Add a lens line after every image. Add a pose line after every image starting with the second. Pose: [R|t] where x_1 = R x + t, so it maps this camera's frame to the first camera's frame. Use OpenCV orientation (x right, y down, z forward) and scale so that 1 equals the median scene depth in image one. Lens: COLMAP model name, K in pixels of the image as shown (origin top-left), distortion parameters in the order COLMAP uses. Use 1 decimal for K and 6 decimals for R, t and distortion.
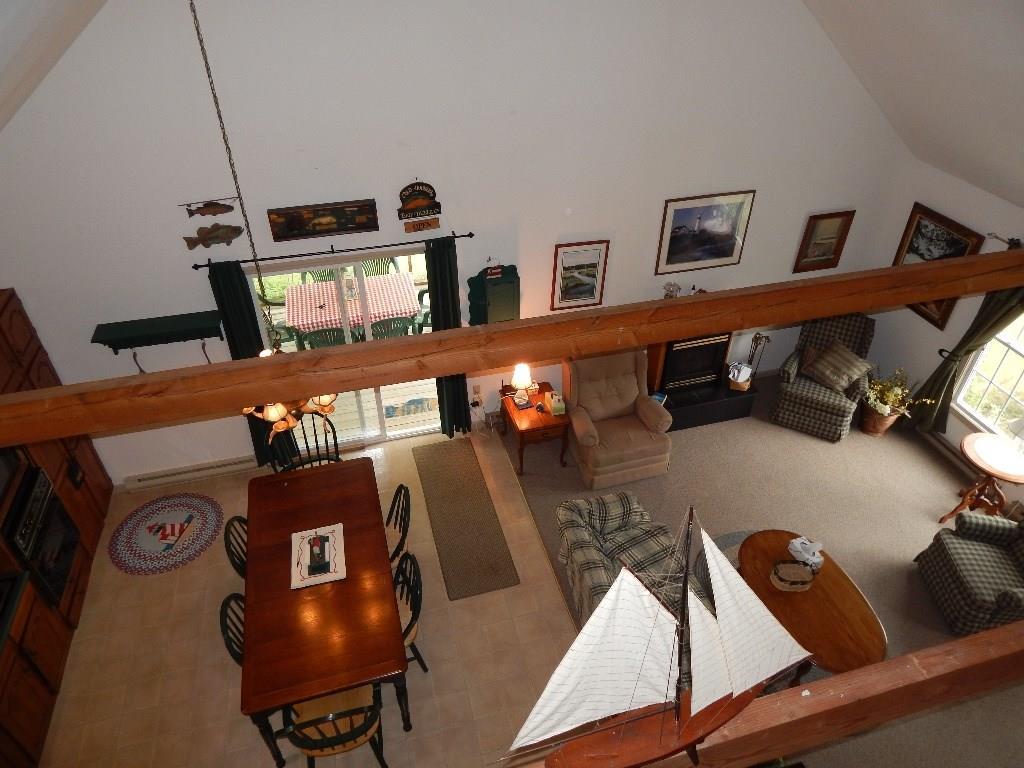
lens RADIAL K [[674.6, 0, 514.4], [0, 674.6, 373.9], [0, 0, 1]] dist [0.009802, -0.008163]
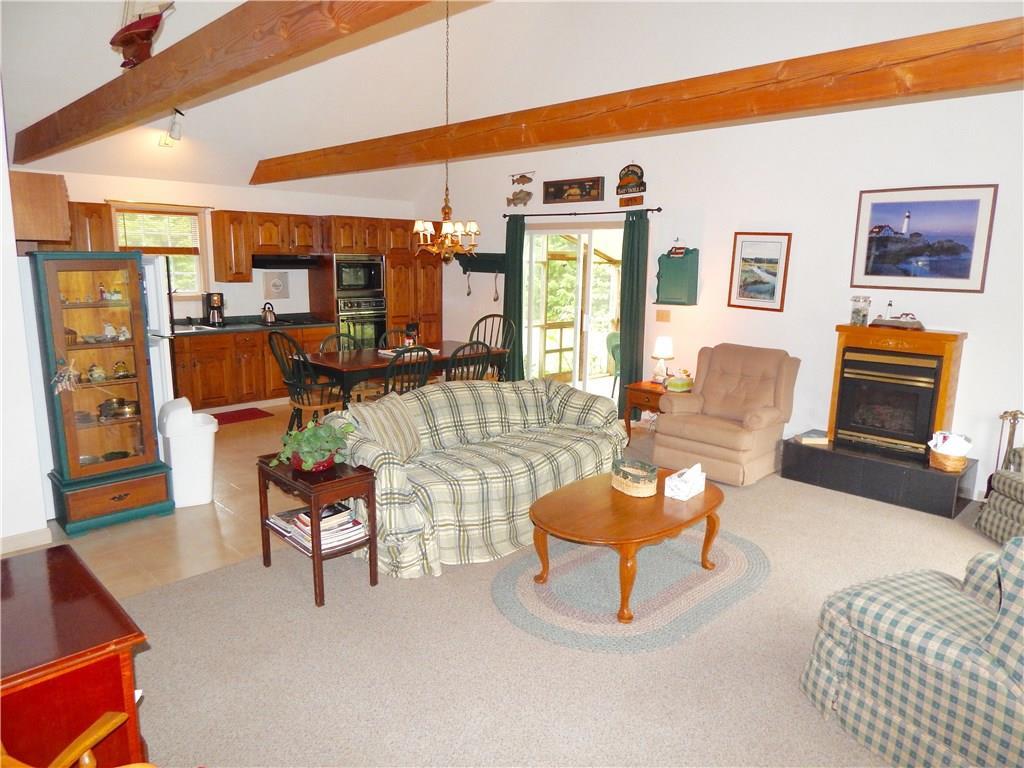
lens RADIAL K [[674.6, 0, 522.5], [0, 674.6, 378.6], [0, 0, 1]] dist [0.009802, -0.008163]
pose [[0.496487, 0.159085, -0.853342, 0.764940], [-0.528411, 0.835324, -0.151711, 0.301182], [0.688682, 0.526237, 0.498790, 0.370635]]
